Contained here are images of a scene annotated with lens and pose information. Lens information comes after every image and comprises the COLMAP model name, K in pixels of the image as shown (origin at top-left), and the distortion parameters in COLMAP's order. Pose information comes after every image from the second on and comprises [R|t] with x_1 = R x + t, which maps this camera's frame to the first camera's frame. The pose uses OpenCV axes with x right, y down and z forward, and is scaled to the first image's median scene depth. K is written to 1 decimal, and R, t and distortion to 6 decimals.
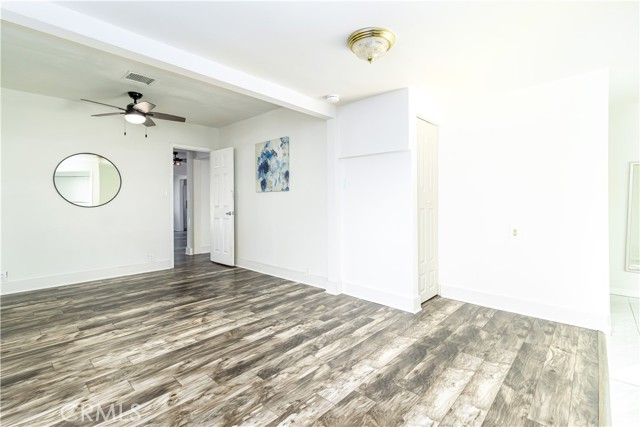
lens RADIAL K [[302.7, 0, 318.3], [0, 302.7, 207.9], [0, 0, 1]] dist [0.001579, 0.000031]
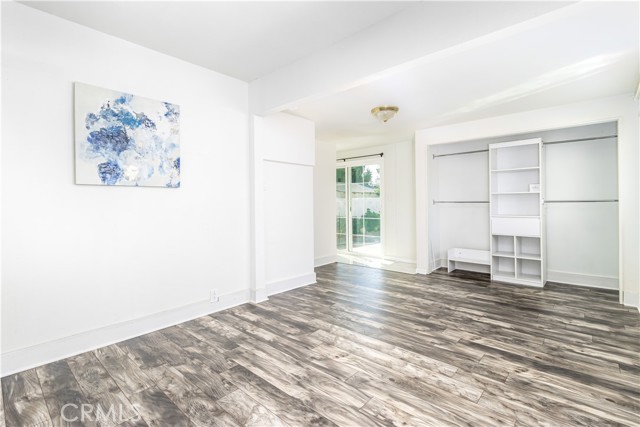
lens RADIAL K [[302.7, 0, 318.3], [0, 302.7, 209.4], [0, 0, 1]] dist [0.001579, 0.000031]
pose [[-0.025946, -0.021383, 0.999435, -1.195825], [0.026115, 0.999416, 0.022060, -0.025745], [-0.999322, 0.026673, -0.025372, 1.114620]]
